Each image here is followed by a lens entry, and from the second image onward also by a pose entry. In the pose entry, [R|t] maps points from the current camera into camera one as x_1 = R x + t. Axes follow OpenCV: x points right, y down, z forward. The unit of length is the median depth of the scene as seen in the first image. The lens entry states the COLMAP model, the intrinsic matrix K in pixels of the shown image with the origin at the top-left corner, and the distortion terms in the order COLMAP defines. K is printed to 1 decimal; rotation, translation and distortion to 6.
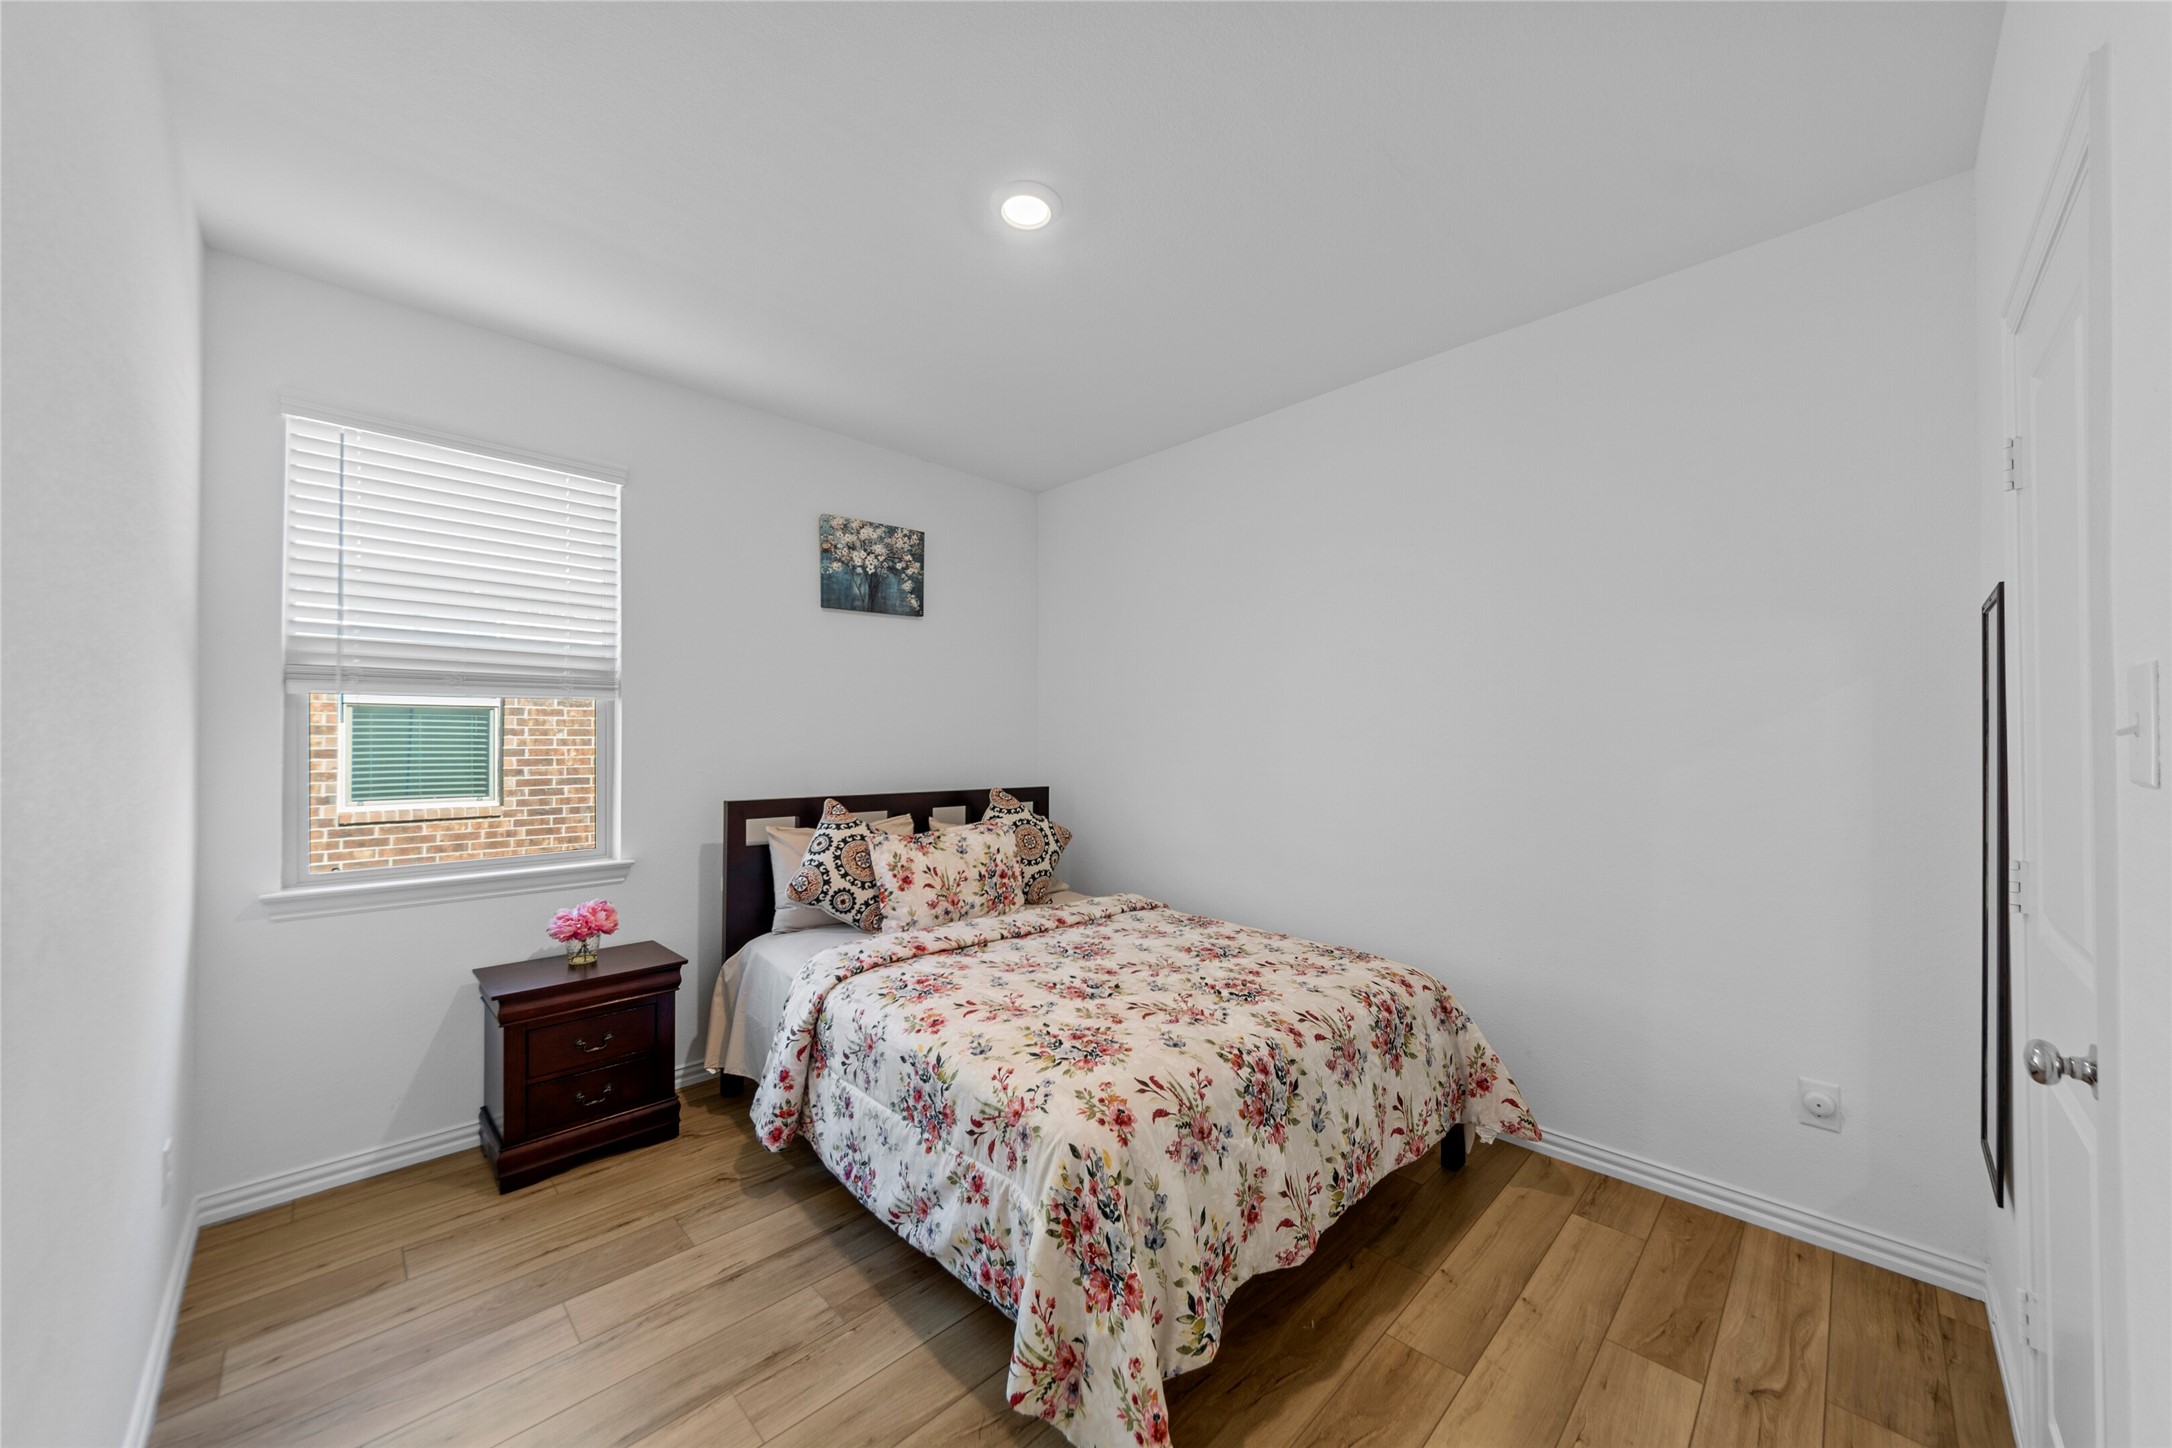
lens RADIAL K [[770.6, 0, 1087.1], [0, 770.6, 734.9], [0, 0, 1]] dist [-0.002727, -0.000136]
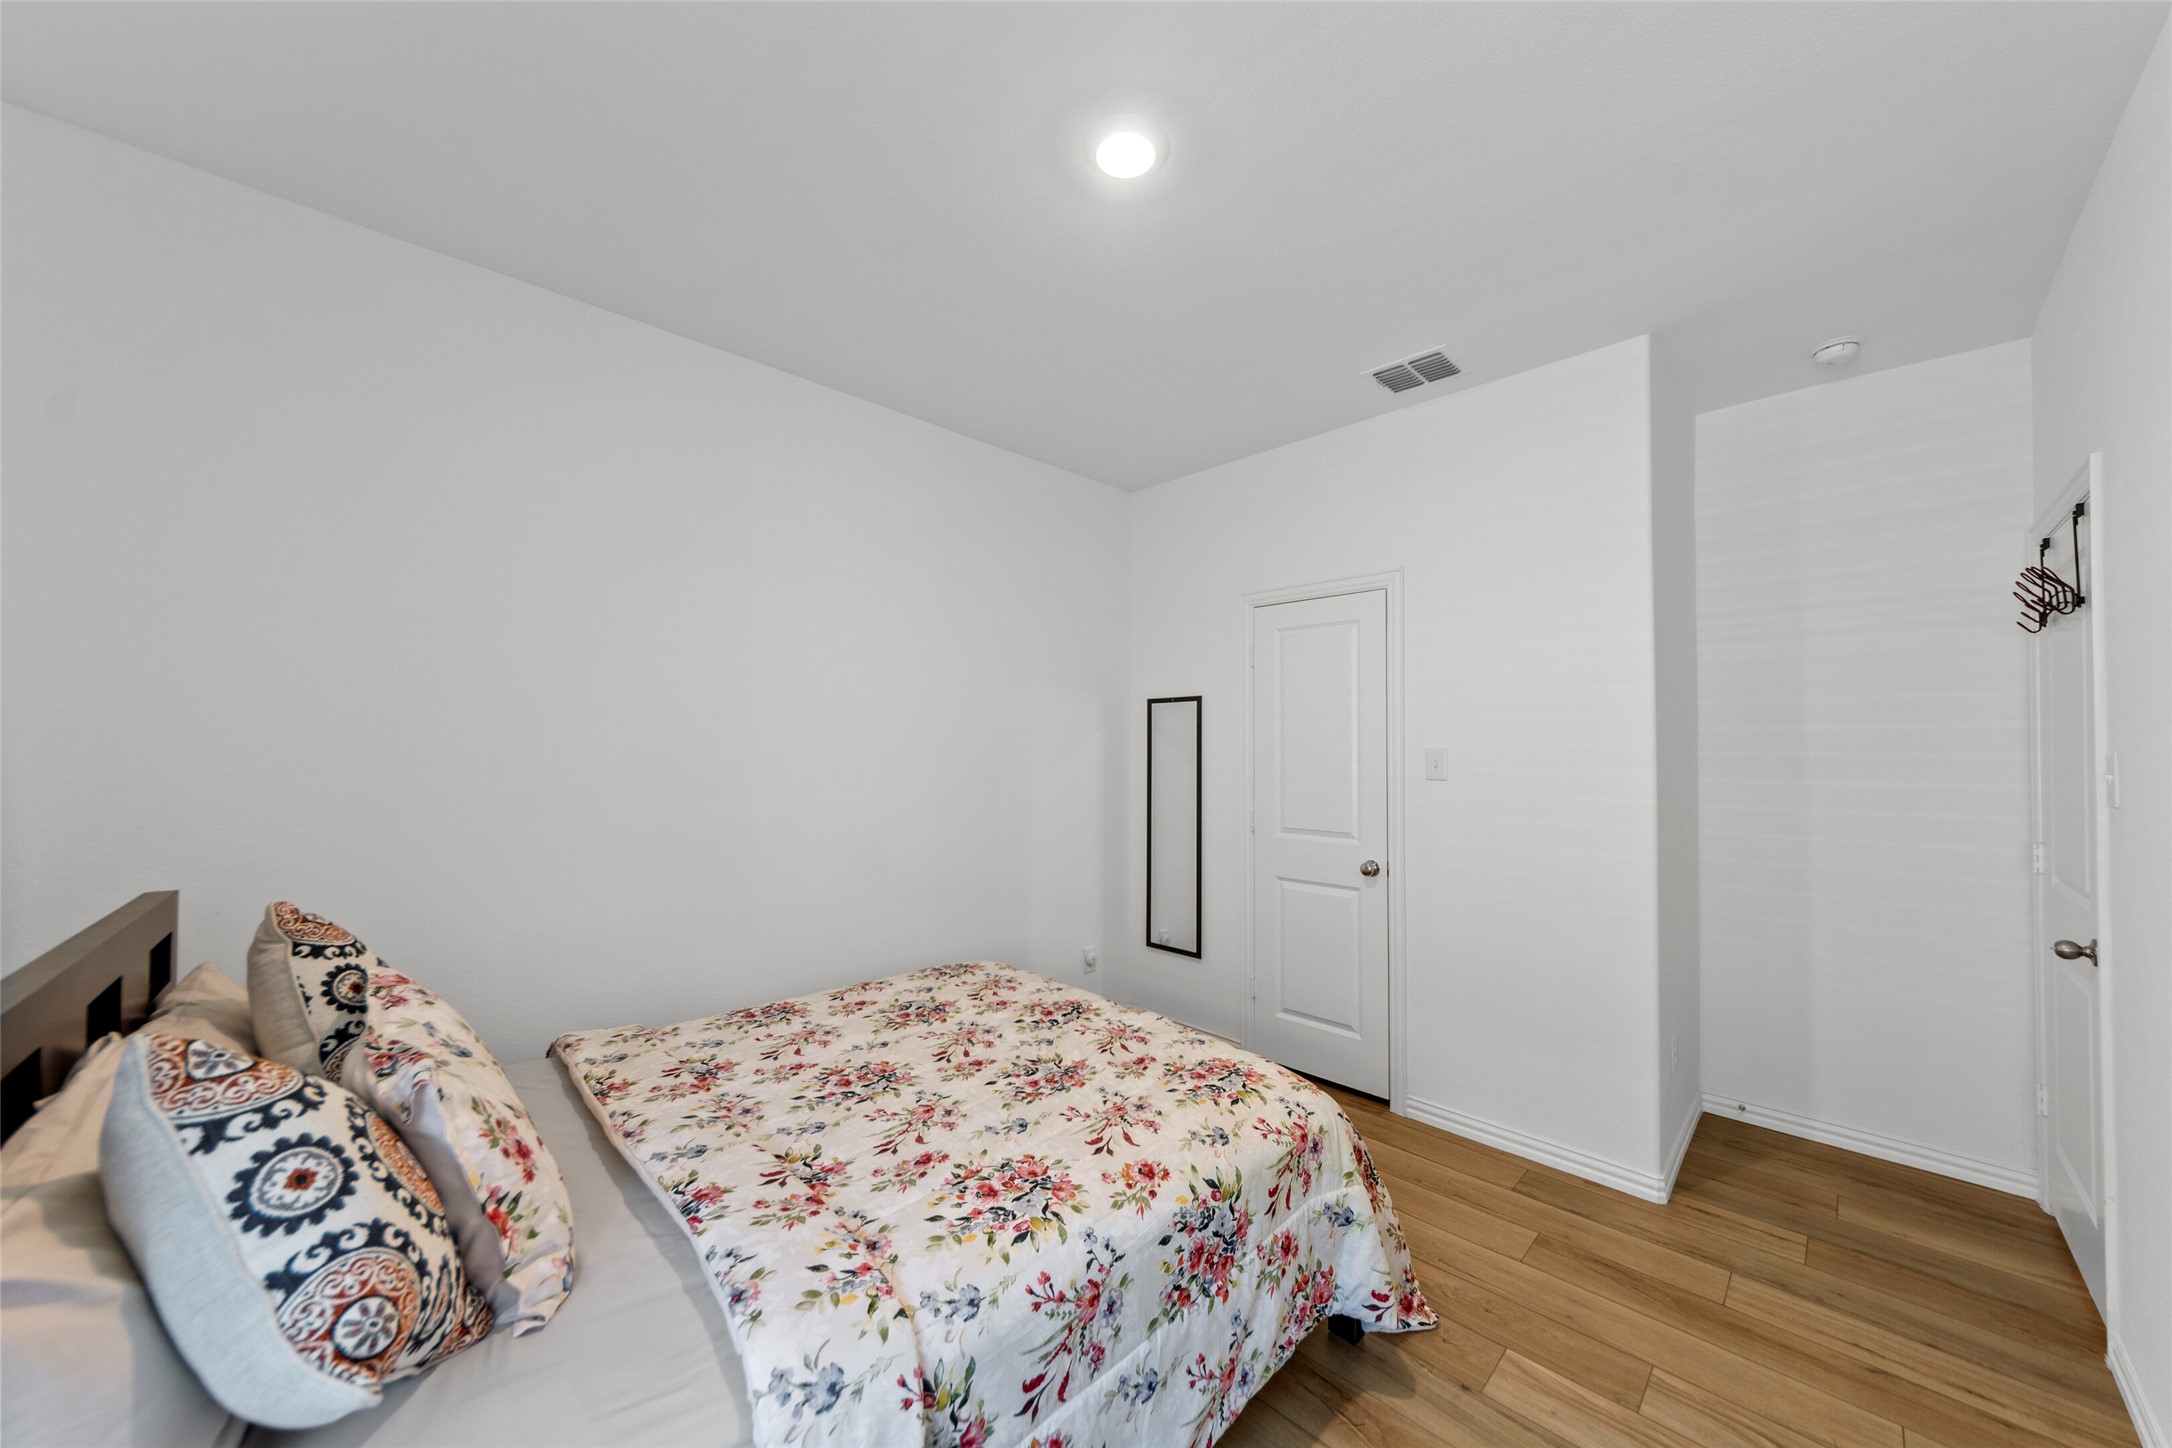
lens RADIAL K [[770.6, 0, 1085.9], [0, 770.6, 727.1], [0, 0, 1]] dist [-0.002727, -0.000136]
pose [[-0.001399, 0.023208, 0.999730, -0.850601], [-0.012464, 0.999653, -0.023224, -0.032616], [-0.999921, -0.012493, -0.001109, 0.954578]]
